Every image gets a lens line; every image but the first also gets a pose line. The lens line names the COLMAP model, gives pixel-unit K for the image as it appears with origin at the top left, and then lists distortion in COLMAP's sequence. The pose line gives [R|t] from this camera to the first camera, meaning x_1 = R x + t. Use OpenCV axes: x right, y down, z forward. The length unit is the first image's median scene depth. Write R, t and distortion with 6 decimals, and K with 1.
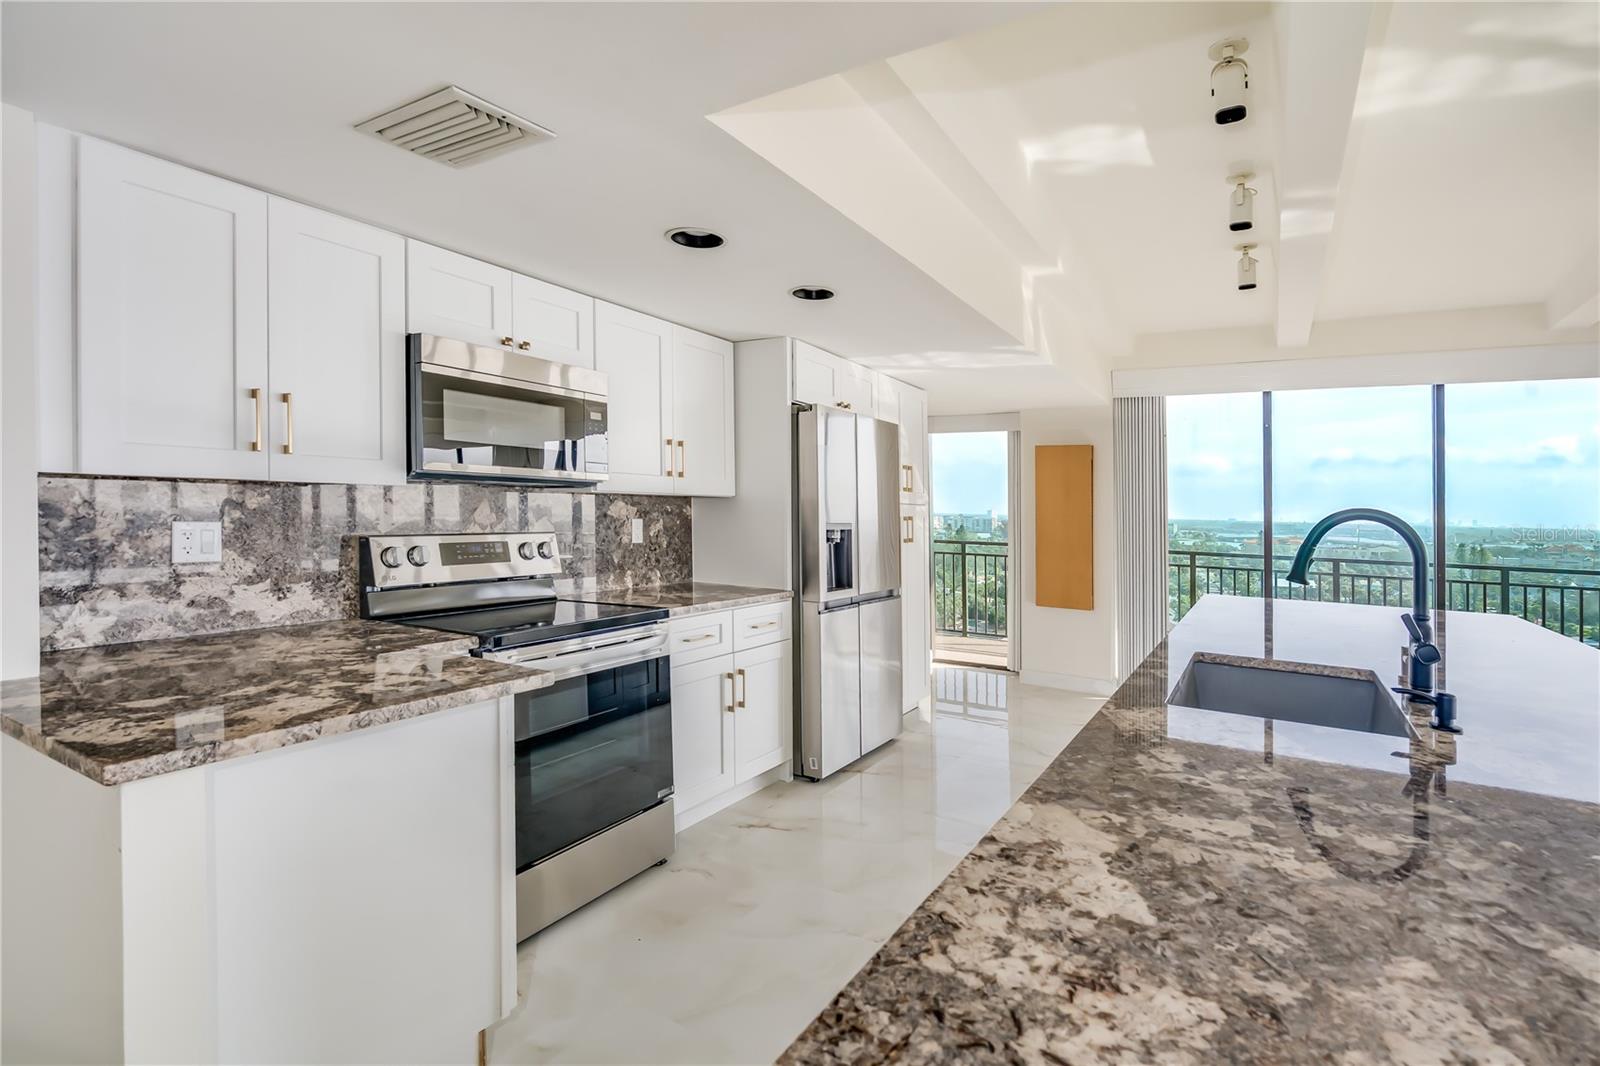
lens RADIAL K [[764.3, 0, 796.5], [0, 764.3, 528.6], [0, 0, 1]] dist [-0.014172, 0.000883]
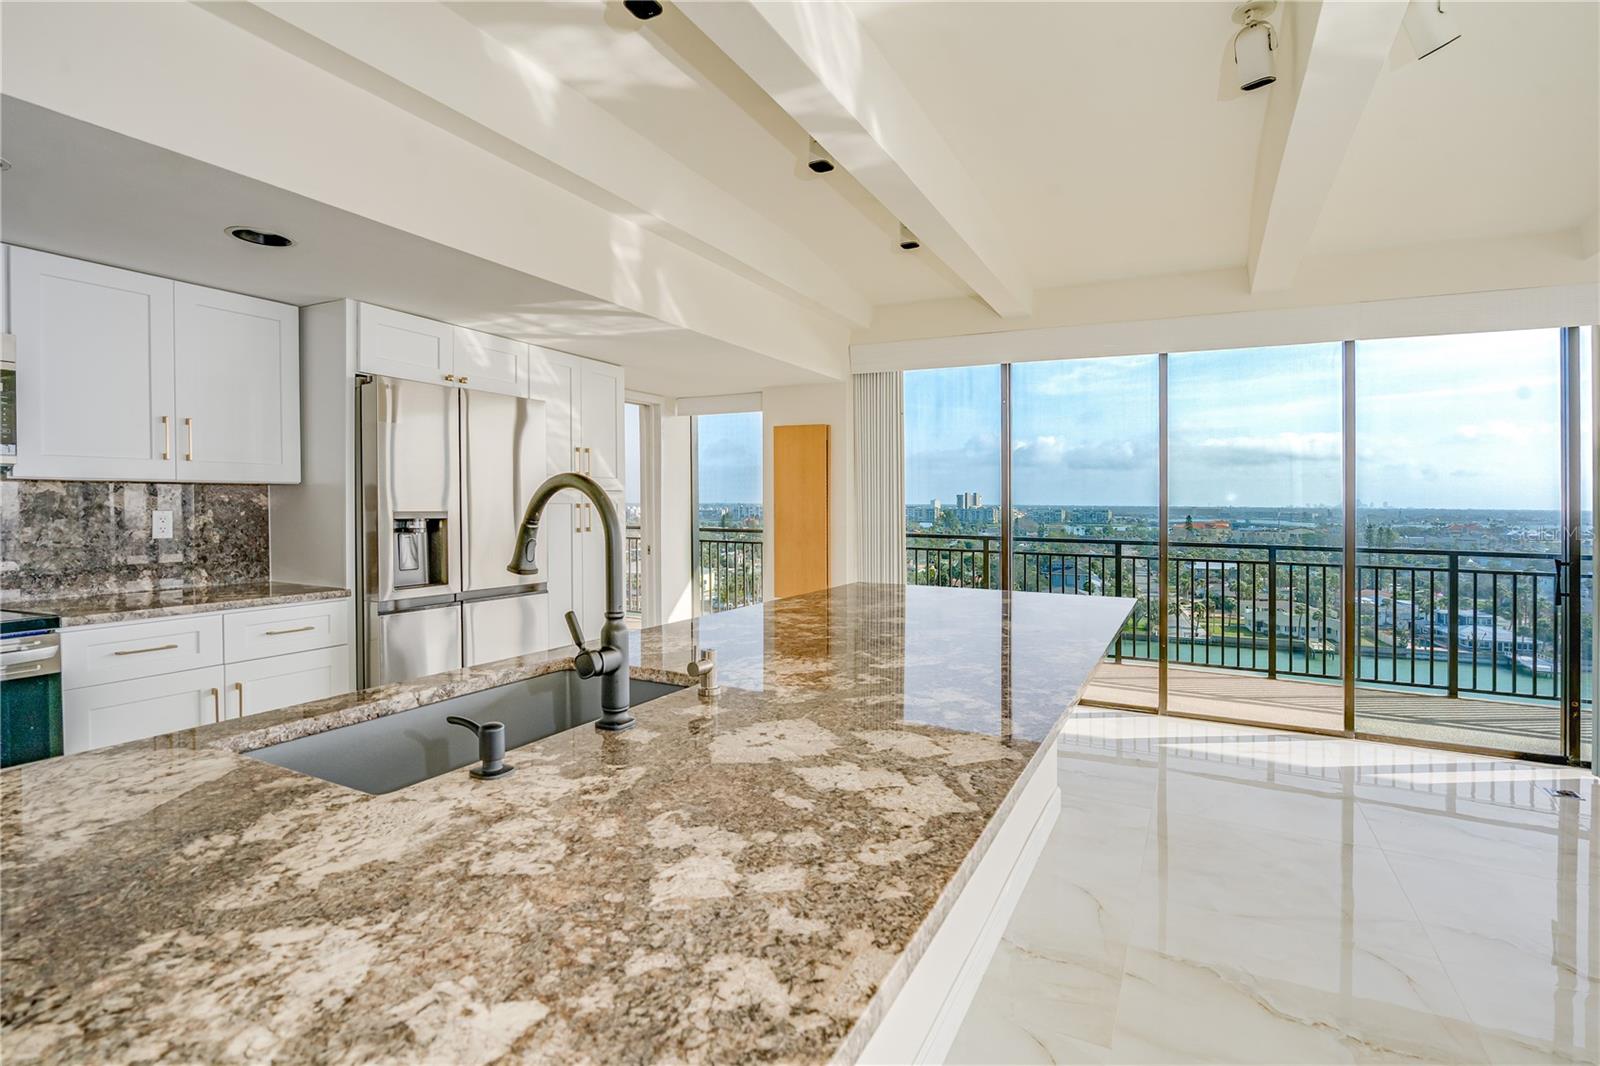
lens RADIAL K [[764.3, 0, 807.4], [0, 764.3, 509.8], [0, 0, 1]] dist [-0.014172, 0.000883]
pose [[0.998214, -0.017763, 0.057033, 0.458498], [0.018656, 0.999711, -0.015171, 0.013200], [-0.056747, 0.016208, 0.998257, 0.104331]]
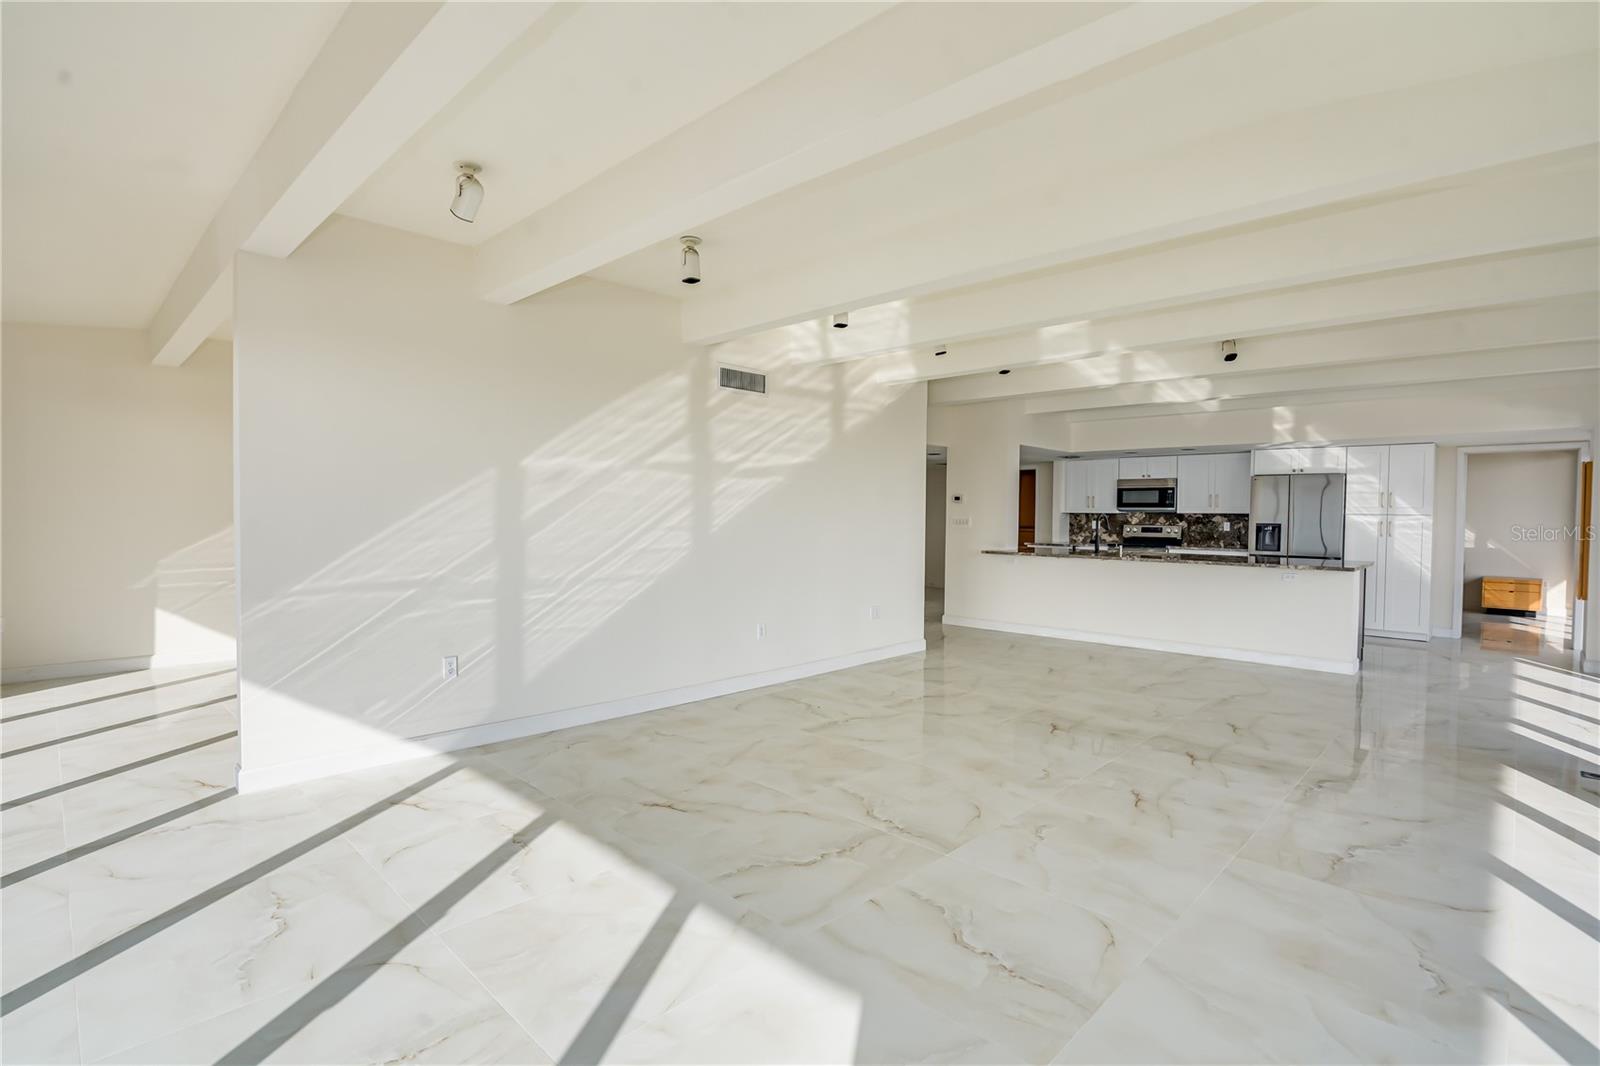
lens RADIAL K [[764.3, 0, 798.1], [0, 764.3, 526.7], [0, 0, 1]] dist [-0.014172, 0.000883]
pose [[-0.231419, -0.005397, -0.972839, 2.796687], [-0.039046, 0.999230, 0.003745, 0.052263], [0.972070, 0.038852, -0.231452, 0.112729]]
